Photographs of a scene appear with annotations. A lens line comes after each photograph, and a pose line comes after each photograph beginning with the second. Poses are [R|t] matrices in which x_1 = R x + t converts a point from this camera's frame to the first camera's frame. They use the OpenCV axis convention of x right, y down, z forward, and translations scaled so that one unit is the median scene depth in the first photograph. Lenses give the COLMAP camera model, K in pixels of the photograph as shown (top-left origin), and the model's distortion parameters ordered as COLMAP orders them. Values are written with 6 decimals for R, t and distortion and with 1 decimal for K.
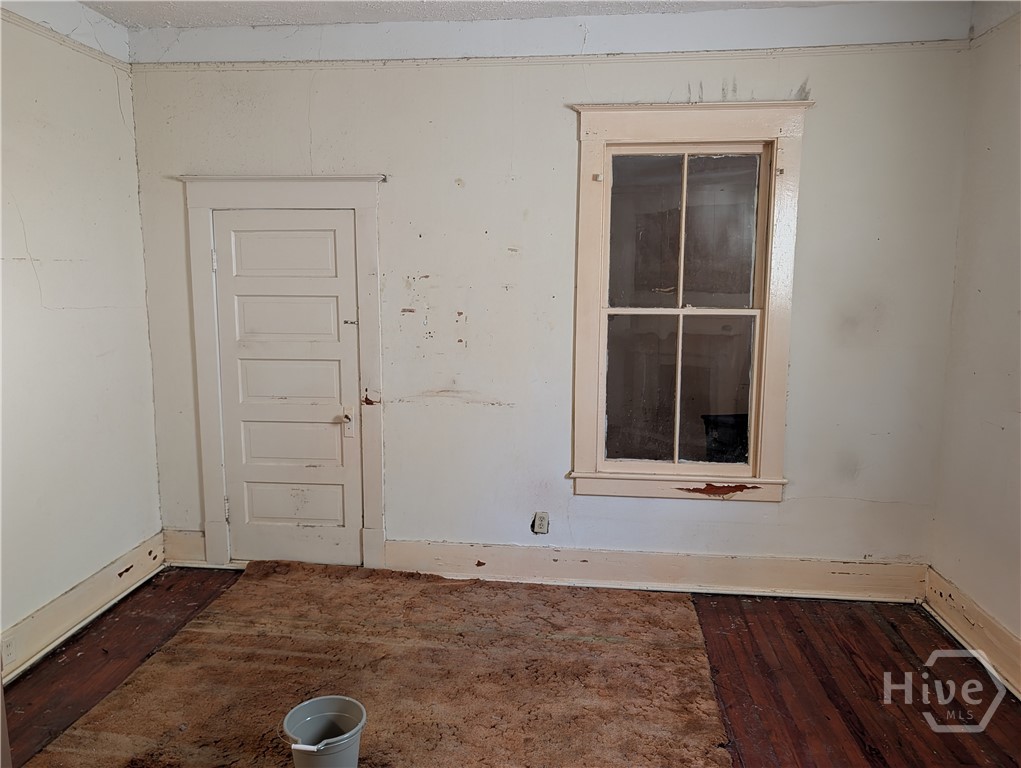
lens RADIAL K [[722.7, 0, 508.0], [0, 722.7, 385.8], [0, 0, 1]] dist [0.037102, -0.020717]
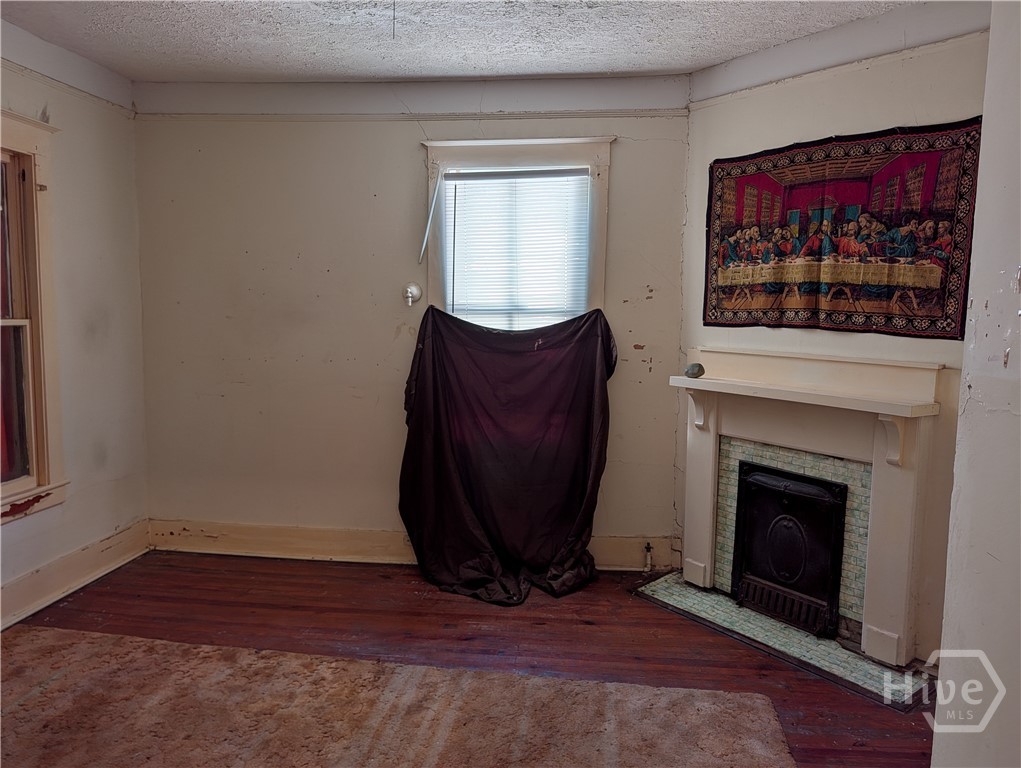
lens RADIAL K [[722.7, 0, 508.3], [0, 722.7, 383.4], [0, 0, 1]] dist [0.037102, -0.020717]
pose [[0.026261, -0.106010, 0.994018, -0.642302], [0.114314, 0.988157, 0.102365, -0.044339], [-0.993098, 0.110942, 0.038069, 0.306799]]
